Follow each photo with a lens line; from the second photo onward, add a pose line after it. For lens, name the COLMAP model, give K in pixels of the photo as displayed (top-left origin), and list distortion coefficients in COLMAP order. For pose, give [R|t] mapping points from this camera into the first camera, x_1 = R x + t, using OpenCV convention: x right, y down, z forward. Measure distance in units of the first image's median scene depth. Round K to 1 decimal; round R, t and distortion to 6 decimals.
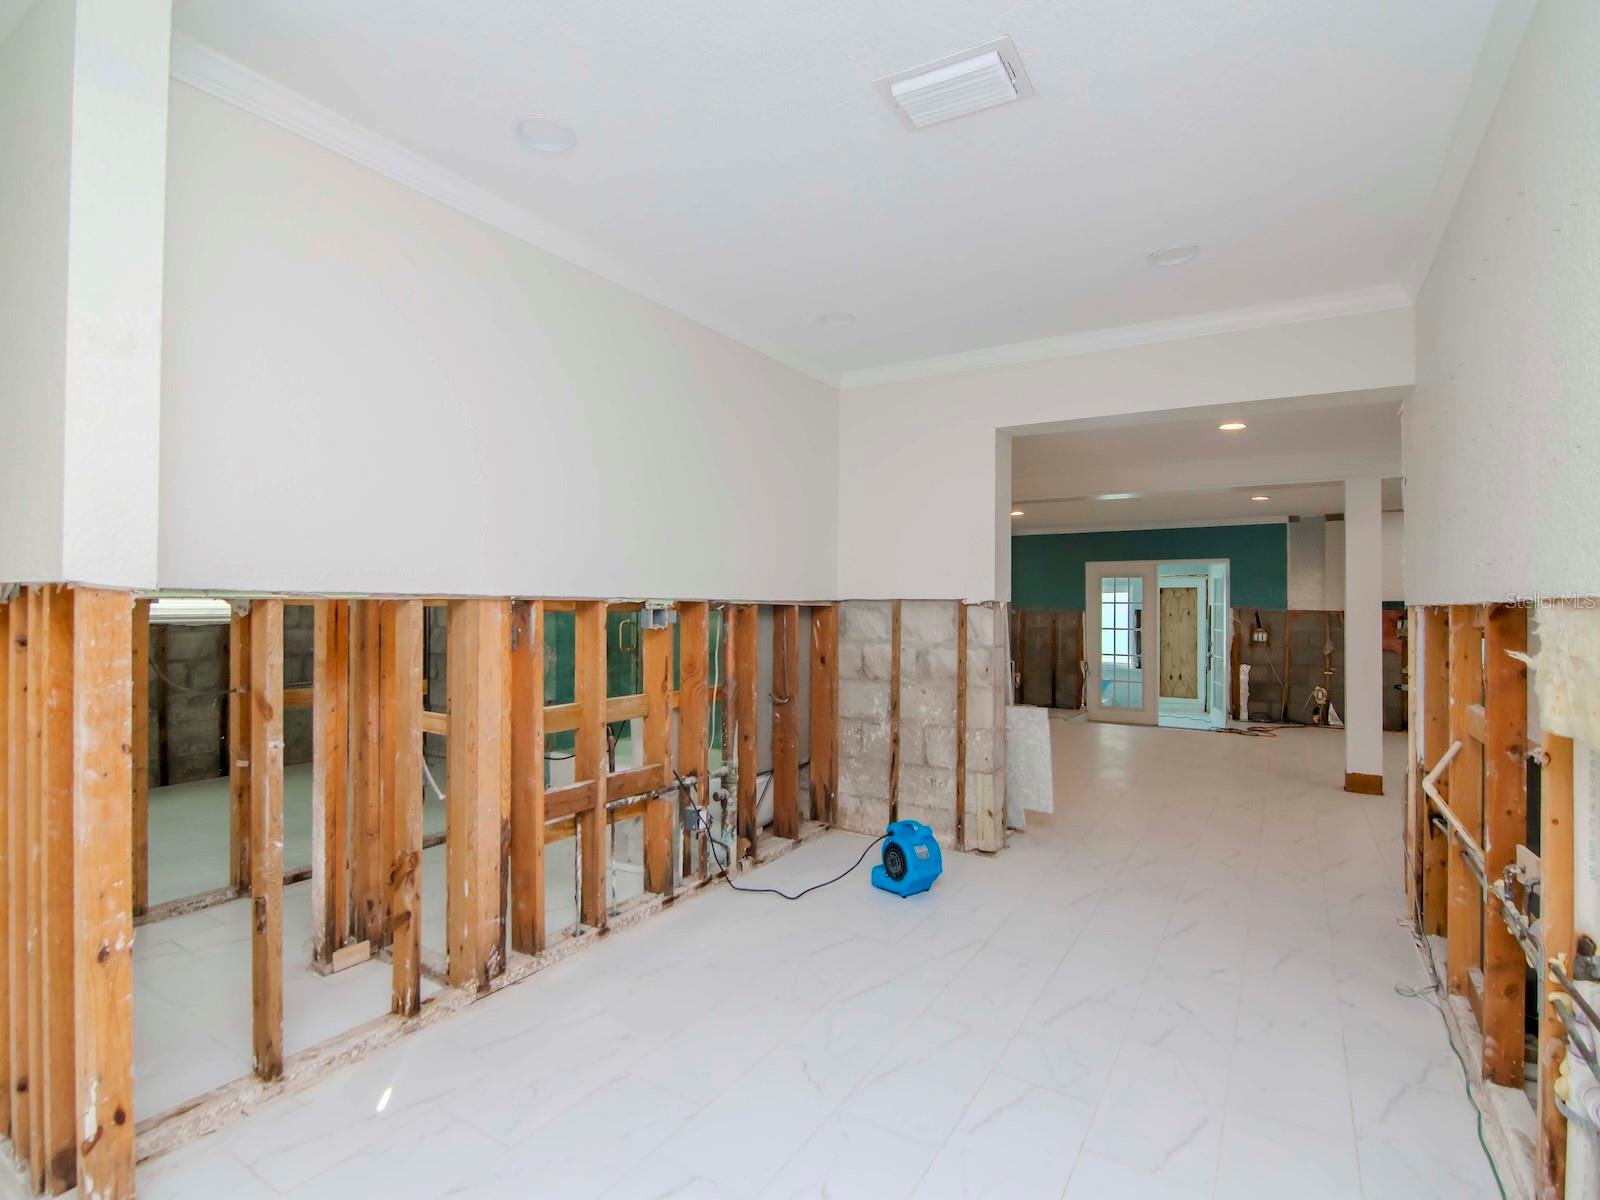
lens RADIAL K [[793.1, 0, 800.0], [0, 793.1, 600.0], [0, 0, 1]] dist [0.002215, 0.000485]
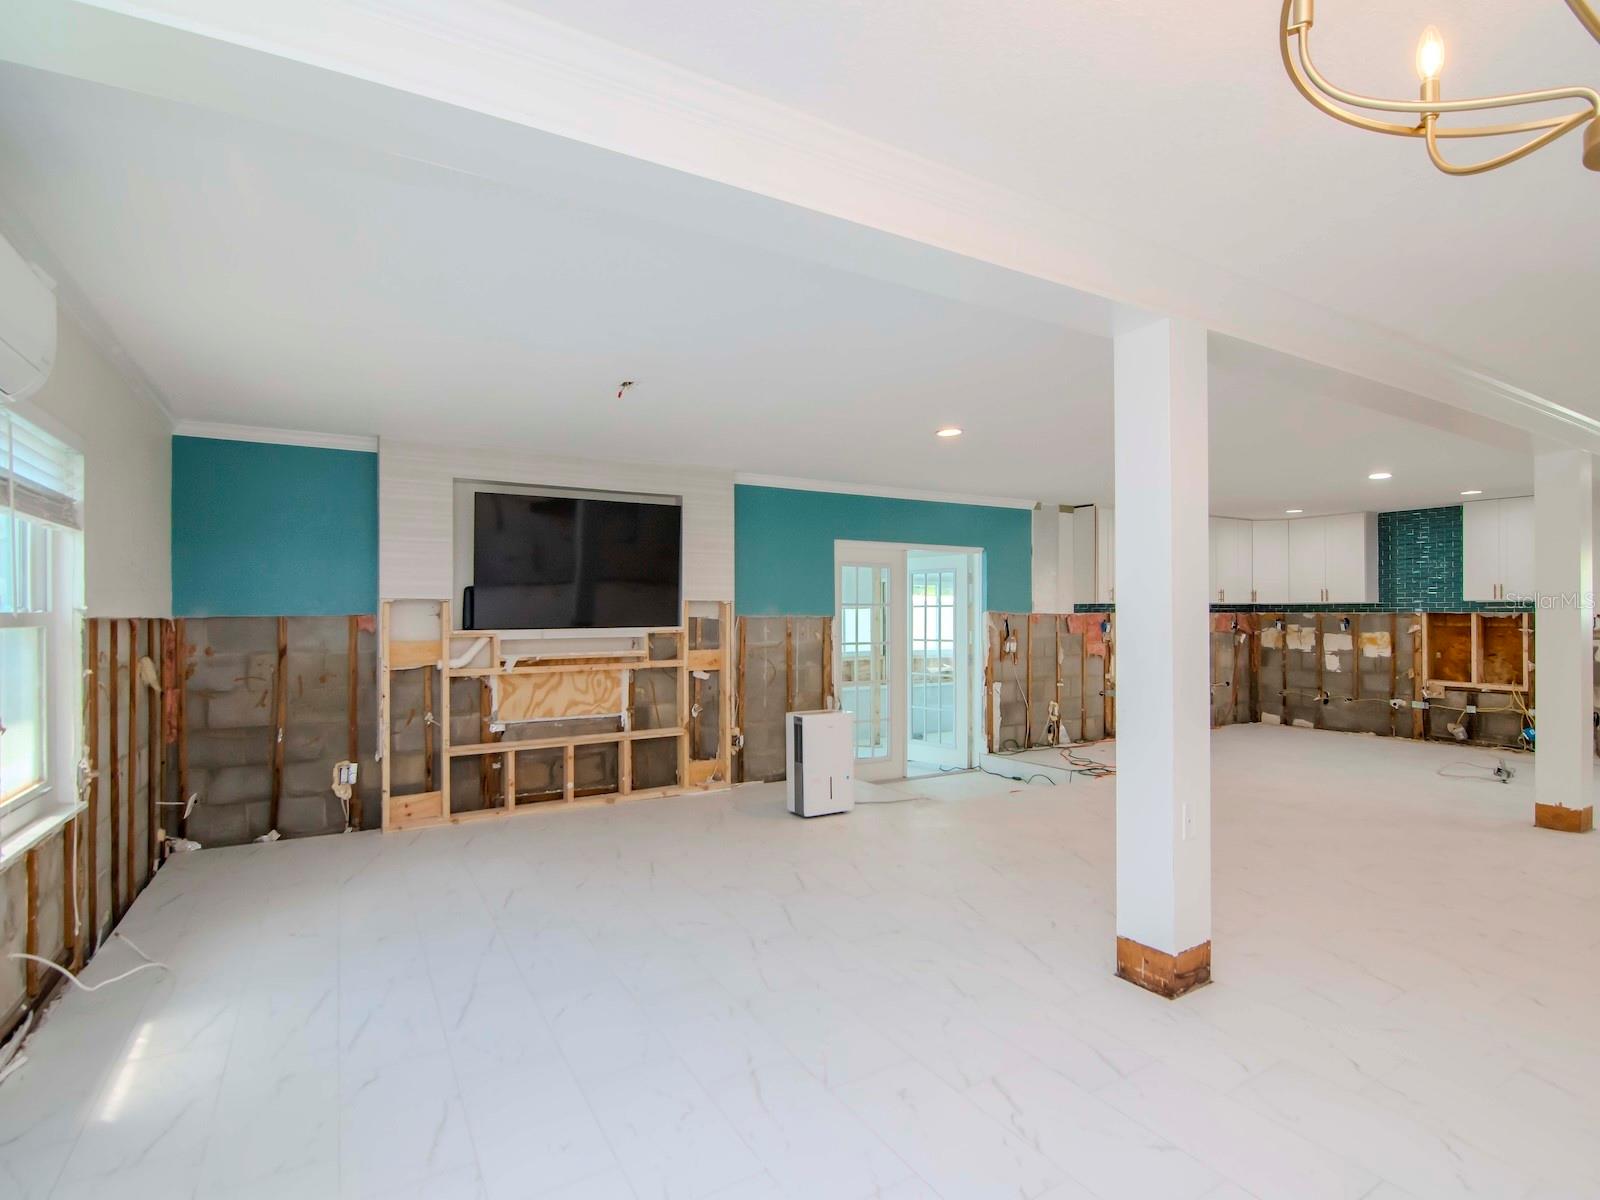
lens RADIAL K [[779.2, 0, 793.5], [0, 779.2, 611.9], [0, 0, 1]] dist [-0.003031, -0.013596]
pose [[0.471584, 0.000519, 0.881821, -0.226617], [0.000858, 0.999999, -0.001048, 0.011811], [-0.881821, 0.001251, 0.471583, 0.823628]]
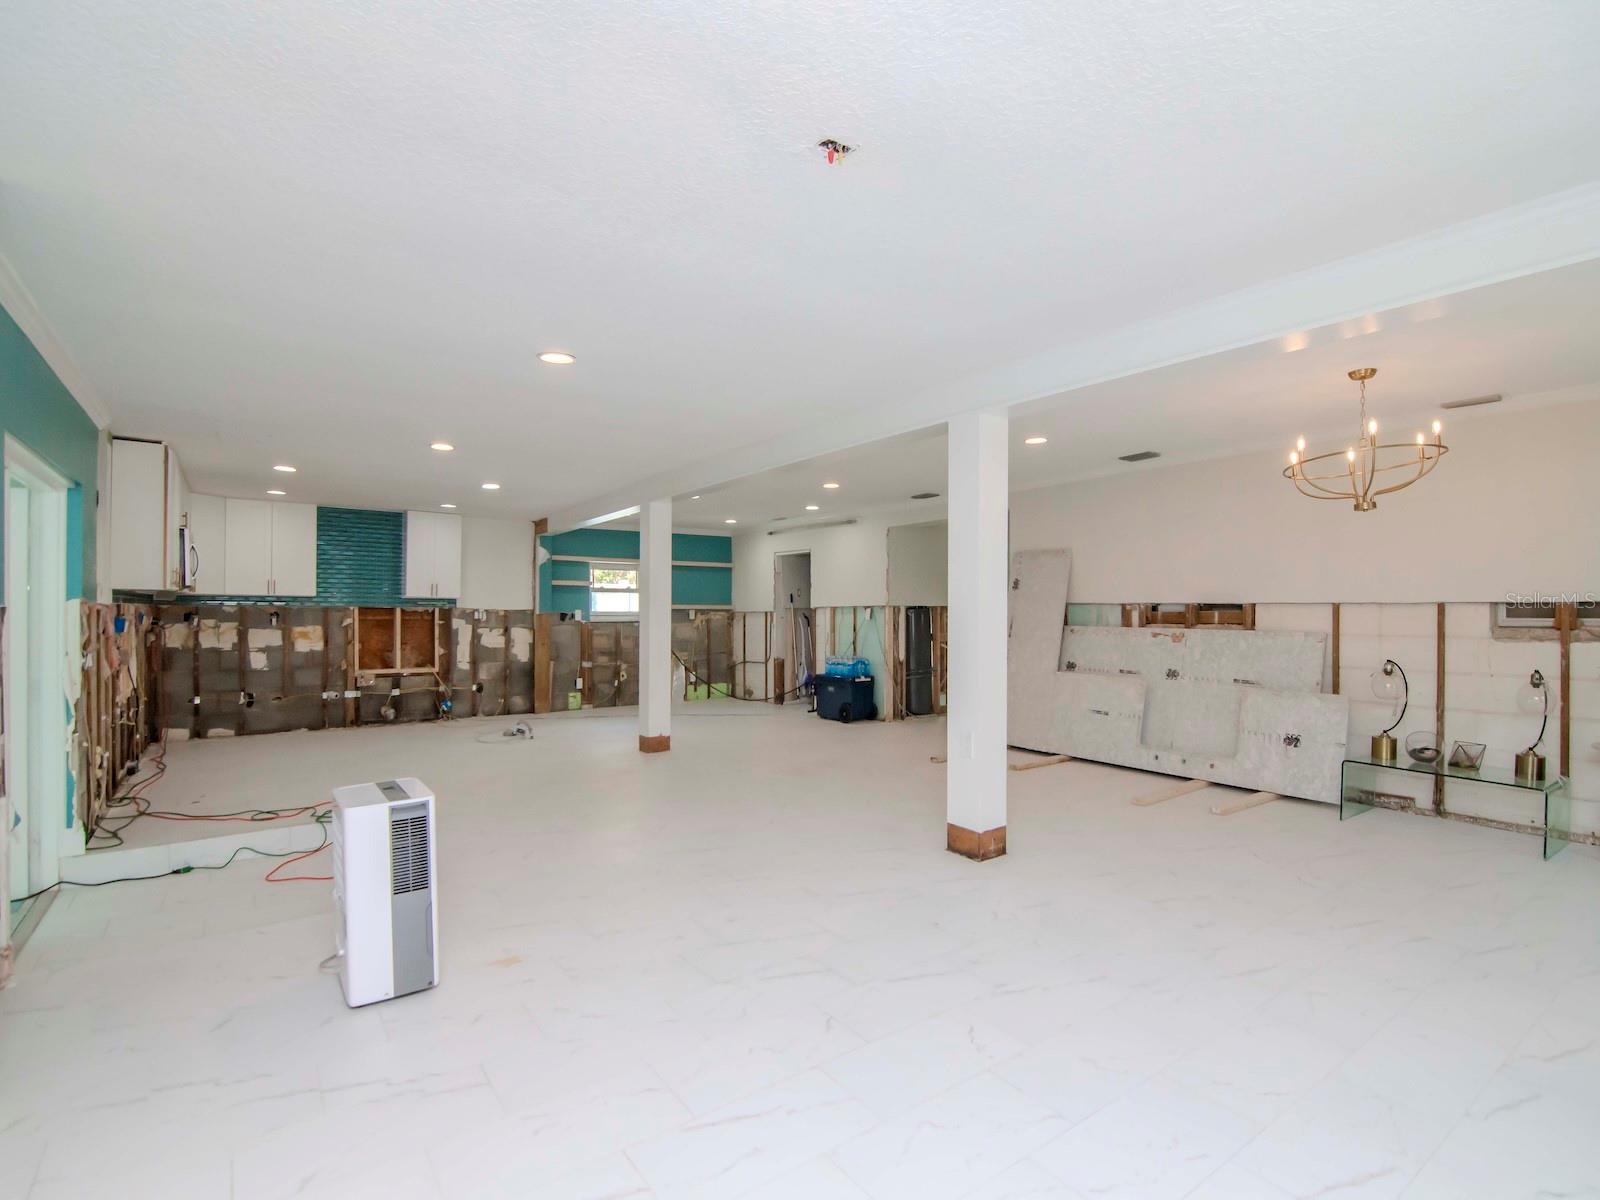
lens RADIAL K [[792.6, 0, 810.5], [0, 792.6, 610.0], [0, 0, 1]] dist [-0.000866, -0.005083]
pose [[-0.924899, -0.005507, 0.380173, 0.005098], [-0.007097, 0.999971, -0.002783, 0.014688], [-0.380146, -0.005272, -0.924911, 1.272876]]
